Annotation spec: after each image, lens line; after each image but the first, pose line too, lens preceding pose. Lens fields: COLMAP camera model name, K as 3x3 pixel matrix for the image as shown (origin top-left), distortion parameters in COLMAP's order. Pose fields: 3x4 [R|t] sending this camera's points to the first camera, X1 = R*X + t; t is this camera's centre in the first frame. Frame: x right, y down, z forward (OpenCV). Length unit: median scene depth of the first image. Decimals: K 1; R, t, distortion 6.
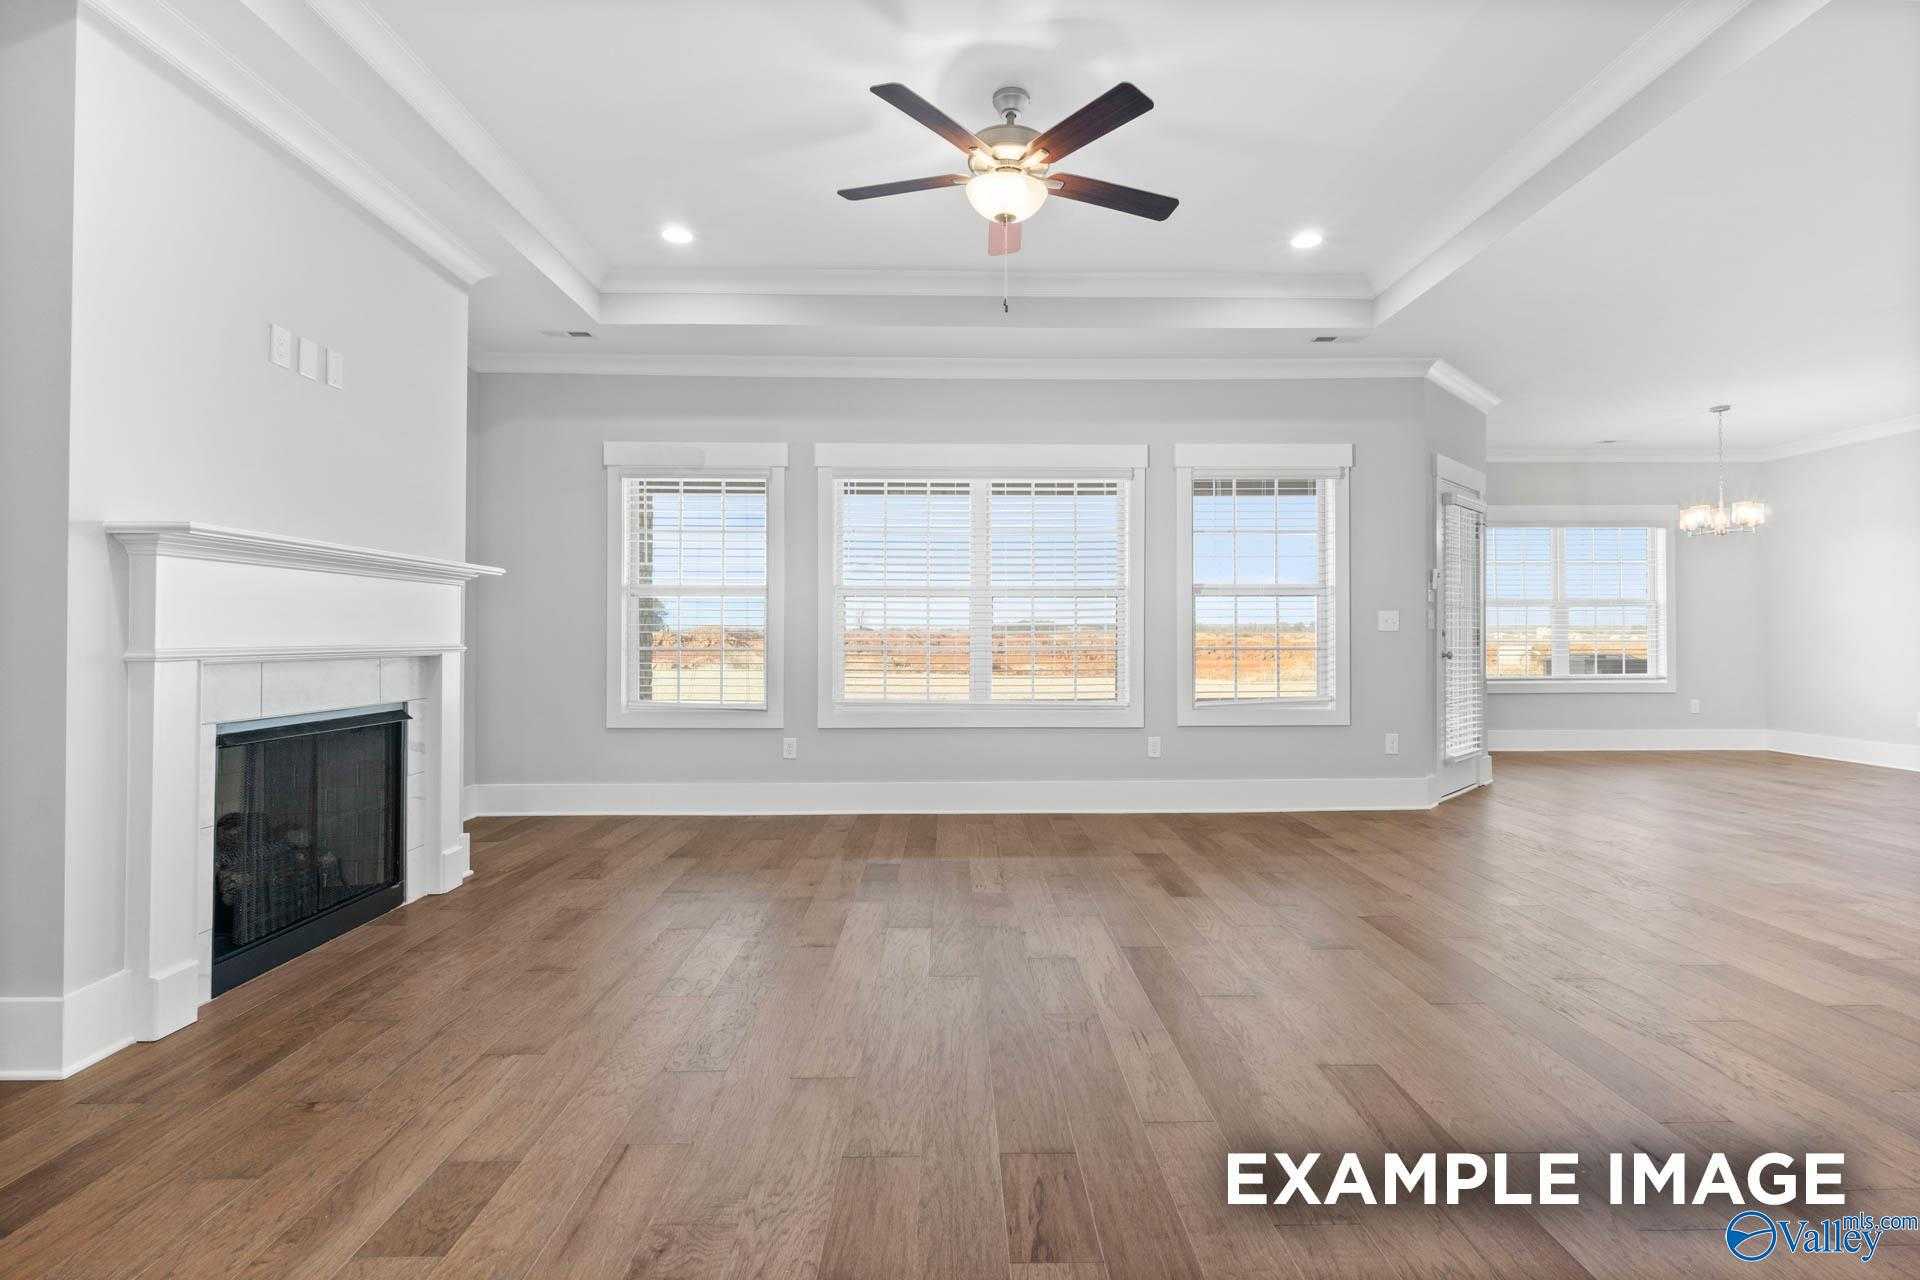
lens RADIAL K [[905.3, 0, 969.3], [0, 905.3, 626.7], [0, 0, 1]] dist [-0.000456, -0.000045]
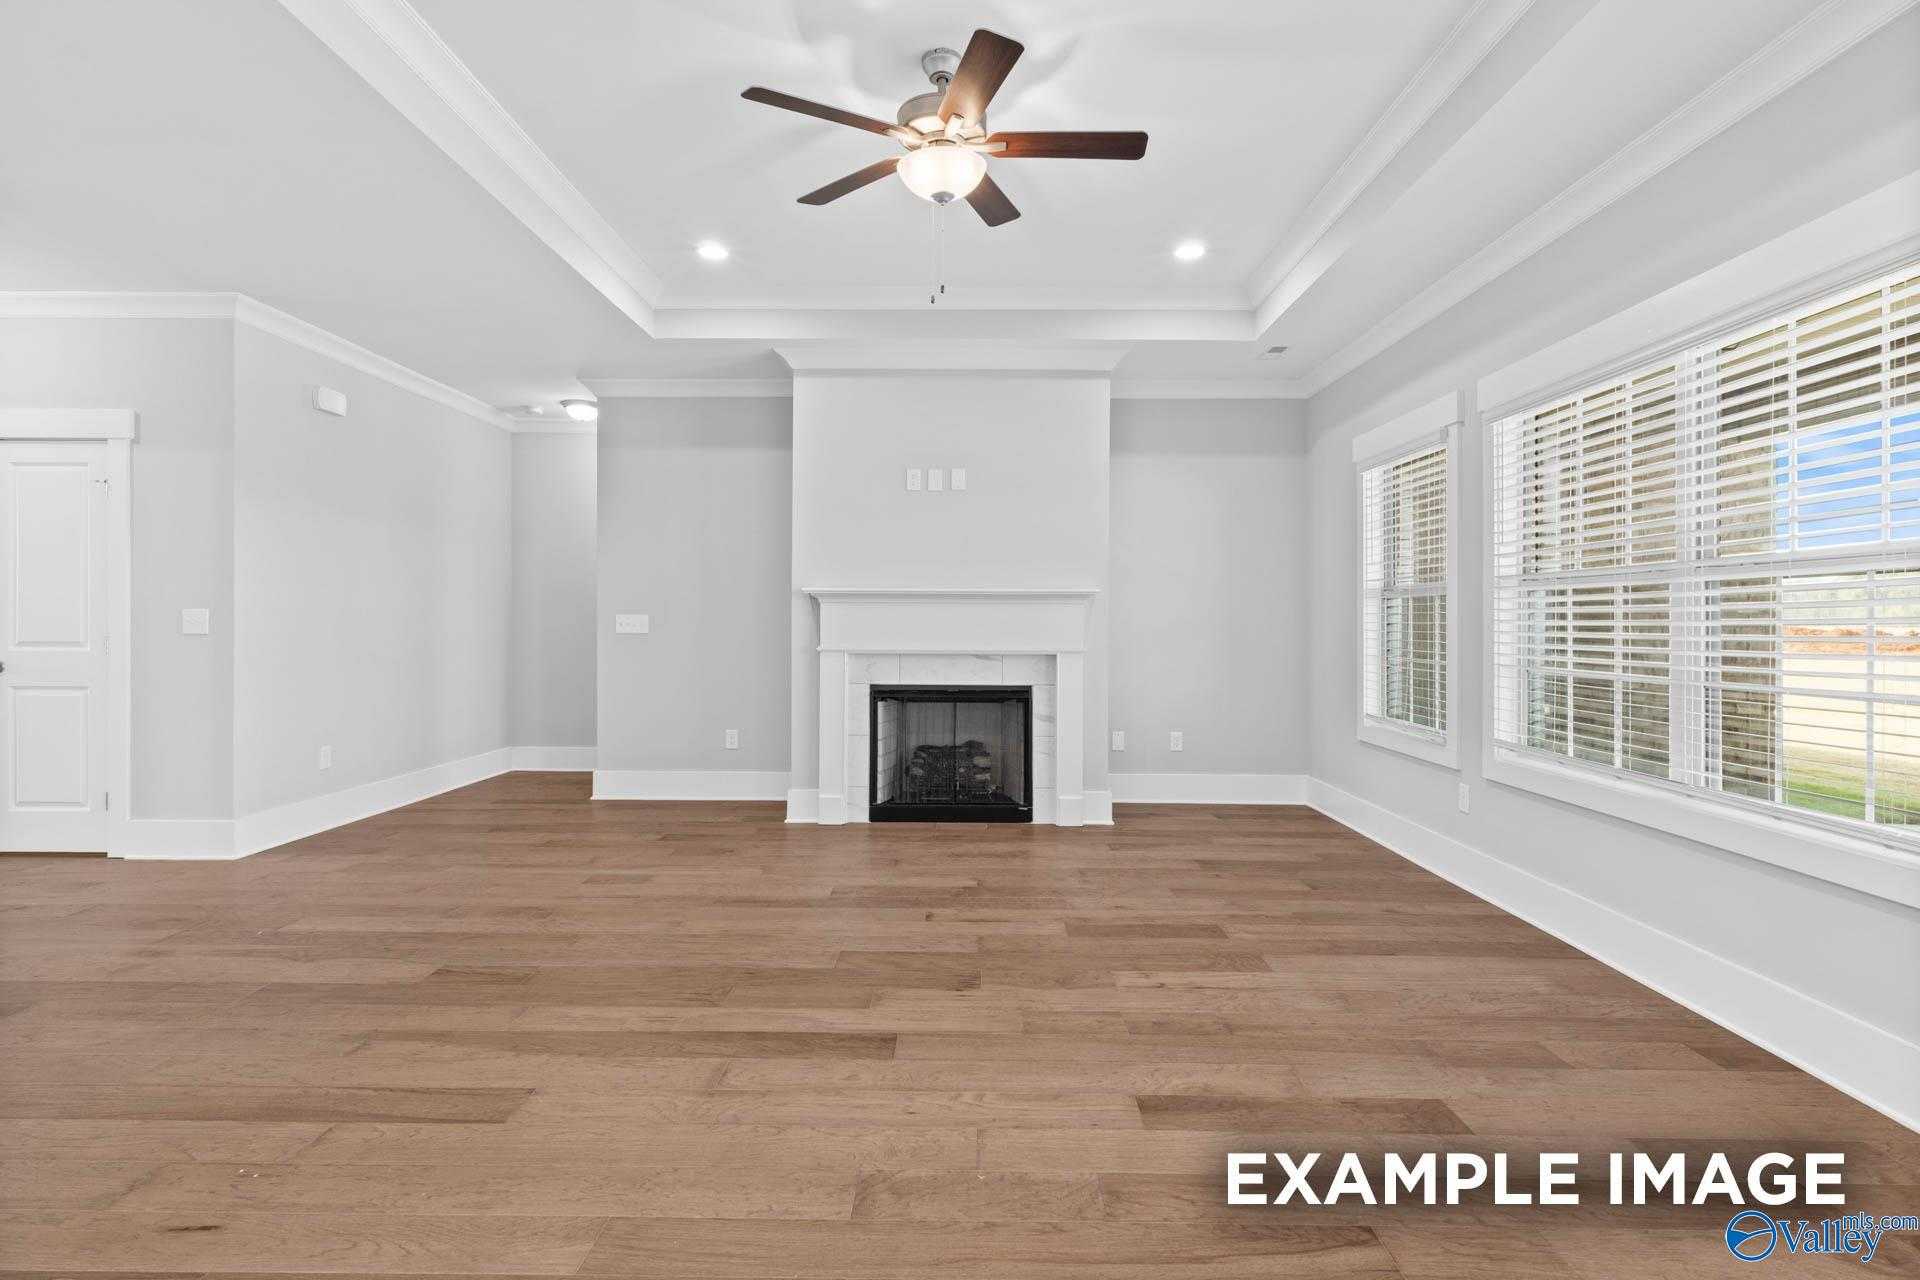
lens RADIAL K [[905.3, 0, 969.3], [0, 905.3, 626.7], [0, 0, 1]] dist [-0.000456, -0.000045]
pose [[-0.020391, 0.001586, -0.999791, 1.024999], [0.009016, 0.999958, 0.001402, -0.019342], [0.999751, -0.008986, -0.020404, 1.119739]]
